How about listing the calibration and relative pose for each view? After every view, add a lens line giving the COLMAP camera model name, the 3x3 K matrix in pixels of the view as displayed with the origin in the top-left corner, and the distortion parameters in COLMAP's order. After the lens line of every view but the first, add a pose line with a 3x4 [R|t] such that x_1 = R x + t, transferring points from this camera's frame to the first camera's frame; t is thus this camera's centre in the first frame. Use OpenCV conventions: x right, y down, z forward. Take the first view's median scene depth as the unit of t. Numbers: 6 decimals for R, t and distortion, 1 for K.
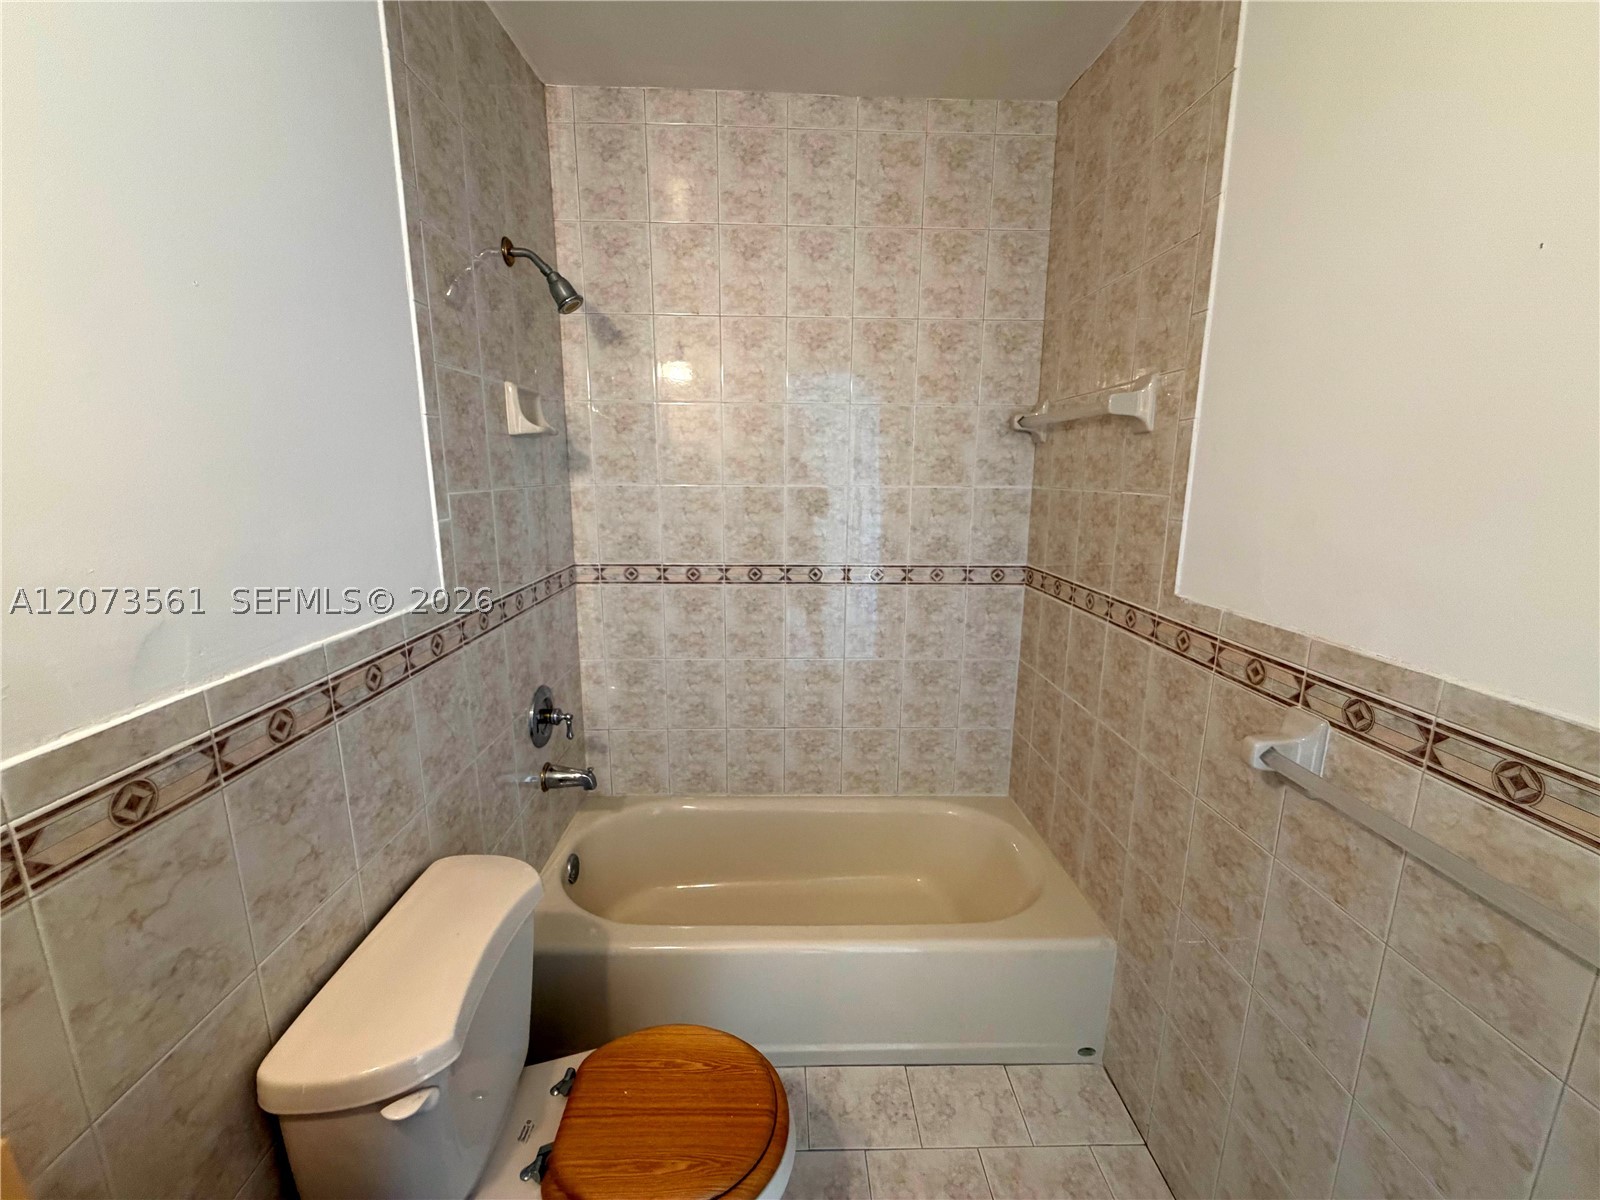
lens RADIAL K [[640.5, 0, 797.3], [0, 640.5, 598.6], [0, 0, 1]] dist [-0.000262, 0.000234]
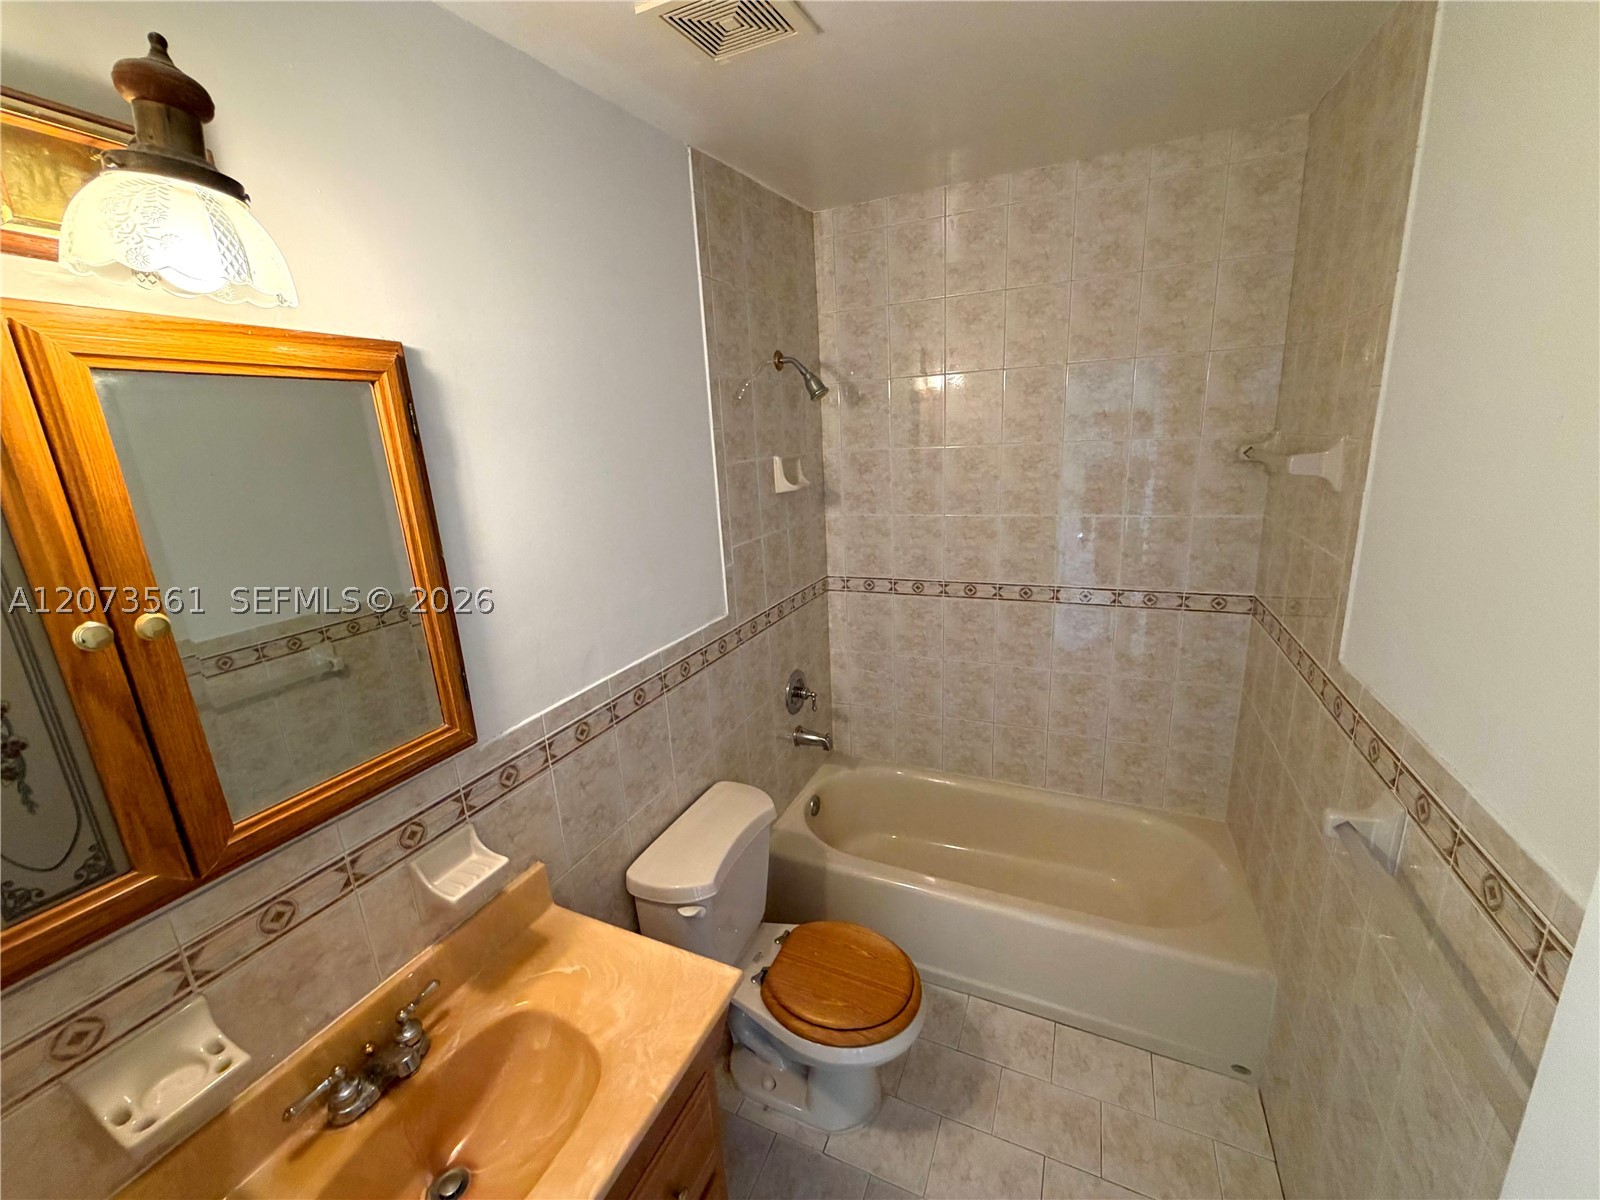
lens RADIAL K [[640.5, 0, 799.4], [0, 640.5, 599.8], [0, 0, 1]] dist [-0.000262, 0.000234]
pose [[0.898549, 0.059626, -0.434804, 0.191132], [-0.032429, 0.997040, 0.069712, -0.108146], [0.437674, -0.048539, 0.897823, -0.214474]]
